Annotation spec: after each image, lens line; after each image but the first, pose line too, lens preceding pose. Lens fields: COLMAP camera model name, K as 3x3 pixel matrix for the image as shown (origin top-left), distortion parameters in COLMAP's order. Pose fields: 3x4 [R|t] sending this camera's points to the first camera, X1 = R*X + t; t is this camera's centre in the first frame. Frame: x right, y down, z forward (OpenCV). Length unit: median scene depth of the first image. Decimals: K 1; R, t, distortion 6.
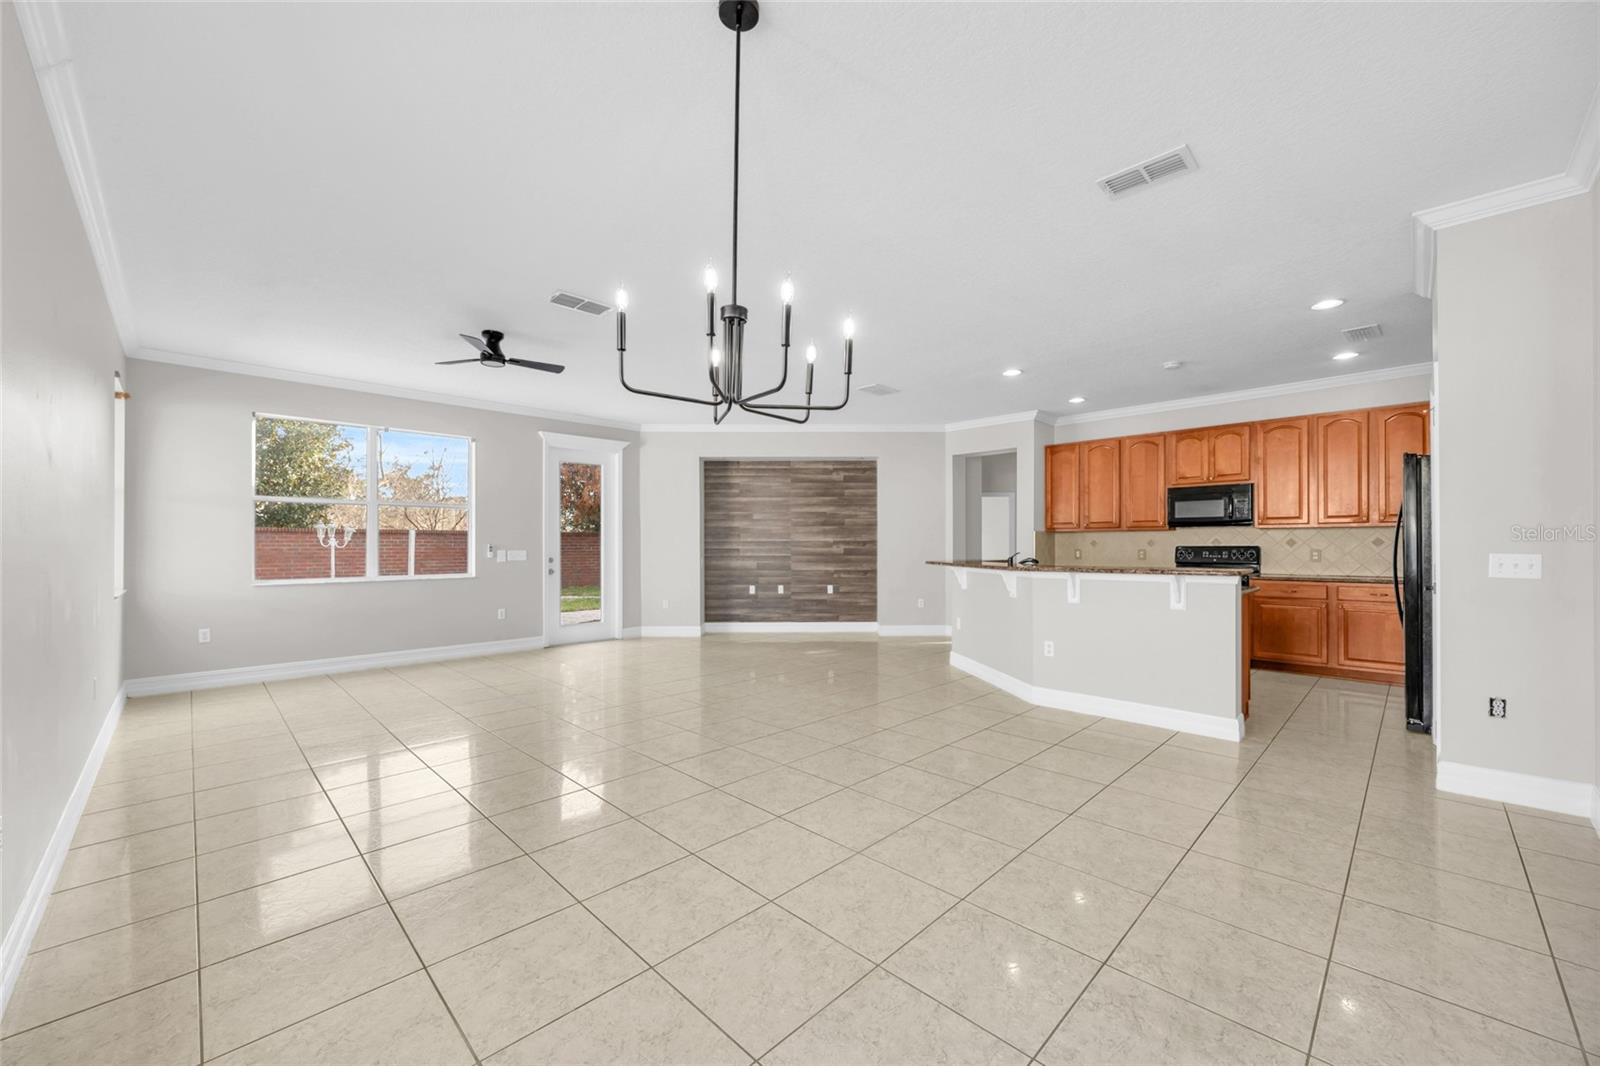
lens RADIAL K [[620.3, 0, 800.5], [0, 620.3, 544.6], [0, 0, 1]] dist [-0.004018, -0.000137]
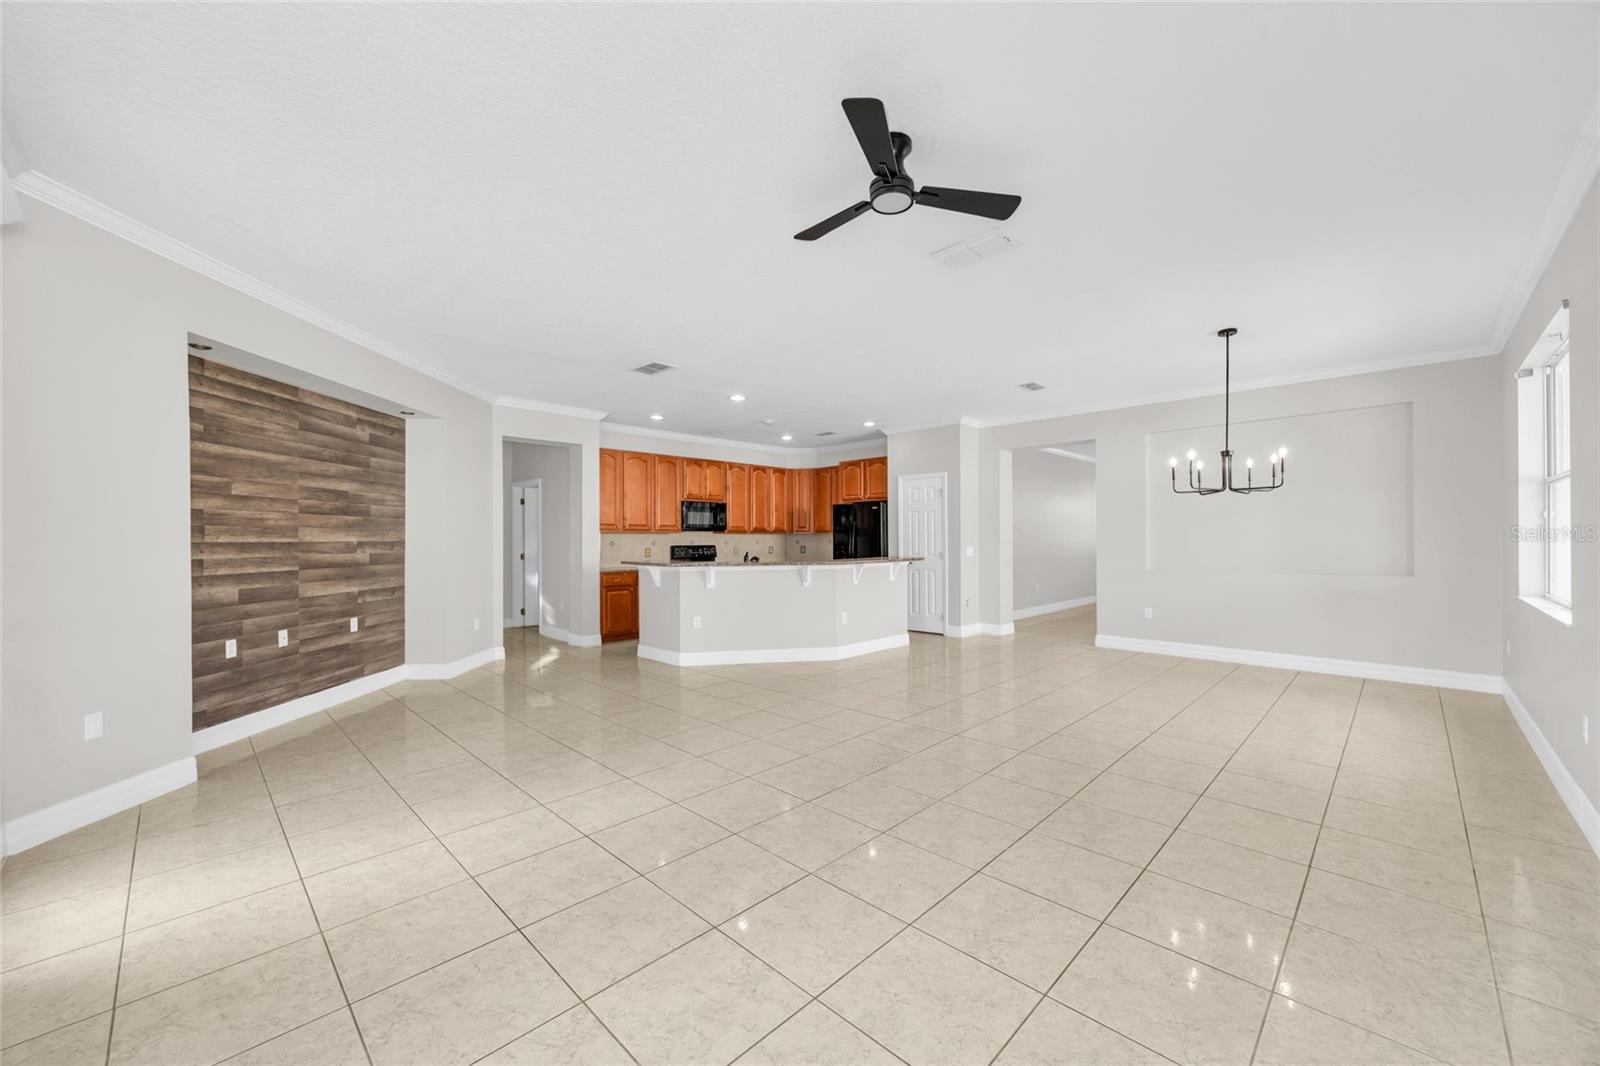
lens RADIAL K [[620.3, 0, 811.1], [0, 620.3, 538.3], [0, 0, 1]] dist [-0.004018, -0.000137]
pose [[-0.022039, 0.004018, 0.999749, -0.621715], [0.004705, 0.999981, -0.003915, -0.005339], [-0.999746, 0.004617, -0.022058, 0.668608]]
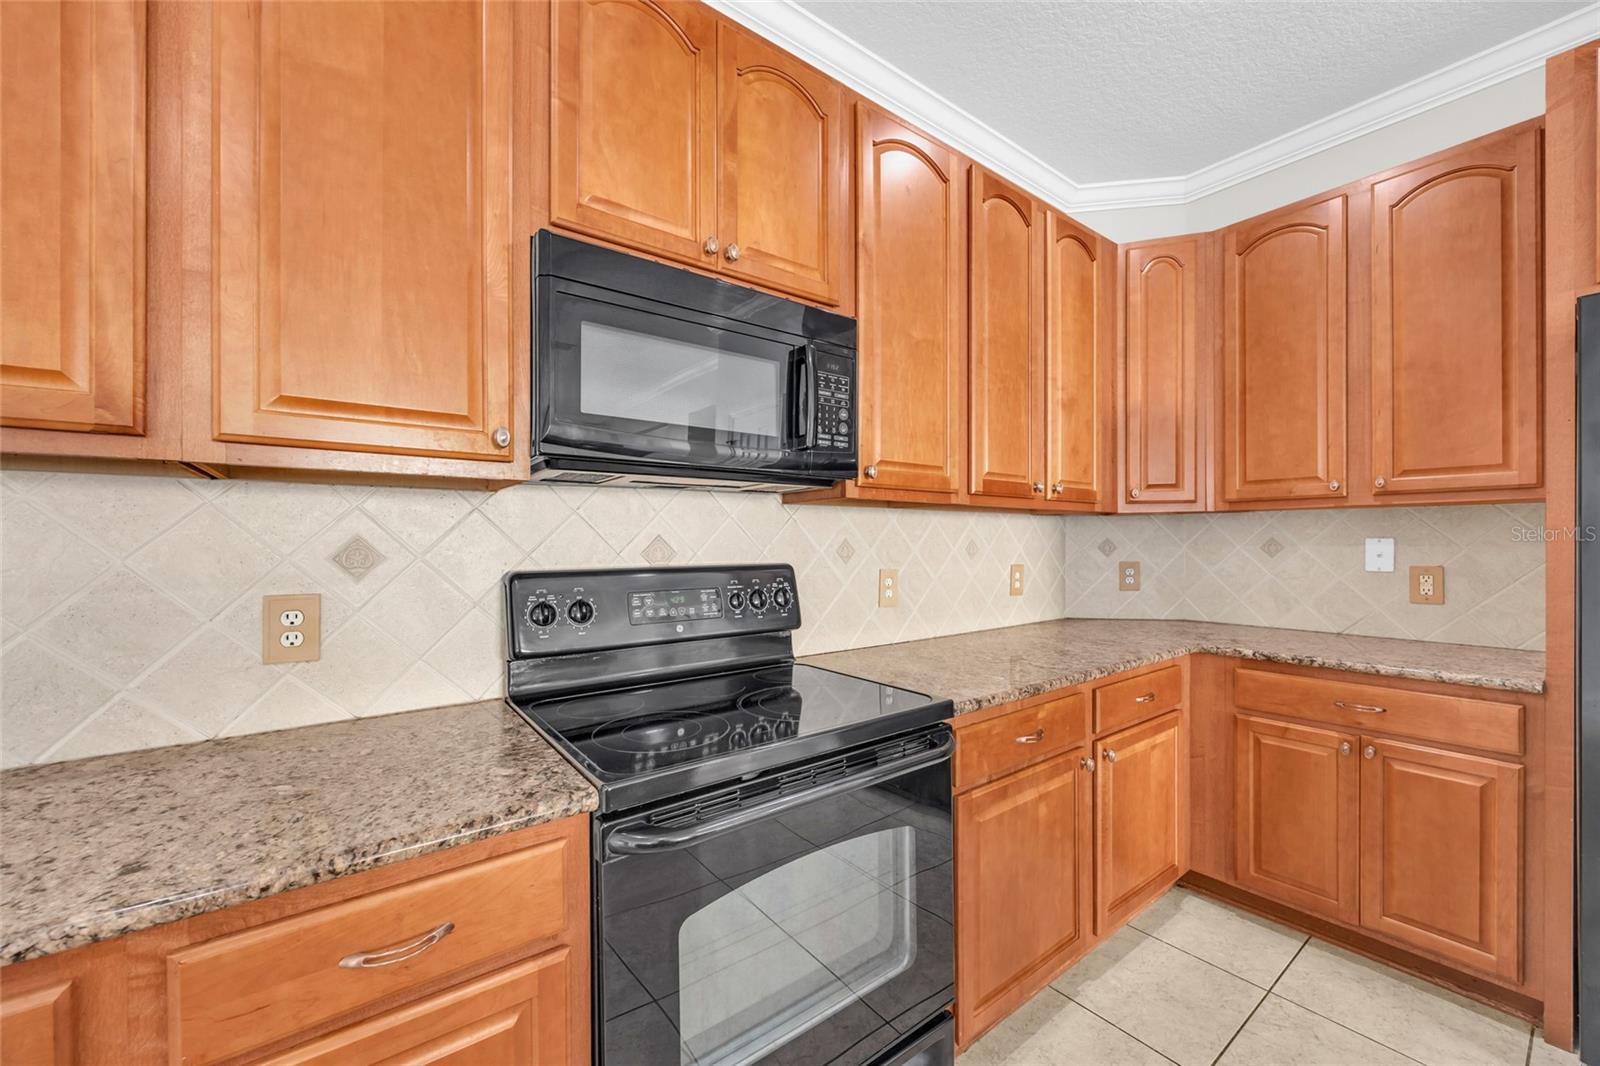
lens RADIAL K [[620.3, 0, 807.1], [0, 620.3, 542.6], [0, 0, 1]] dist [-0.004018, -0.000137]
pose [[0.130659, -0.002074, 0.991425, 0.383922], [-0.001988, 0.999995, 0.002354, -0.006769], [-0.991425, -0.002279, 0.130654, 0.795996]]
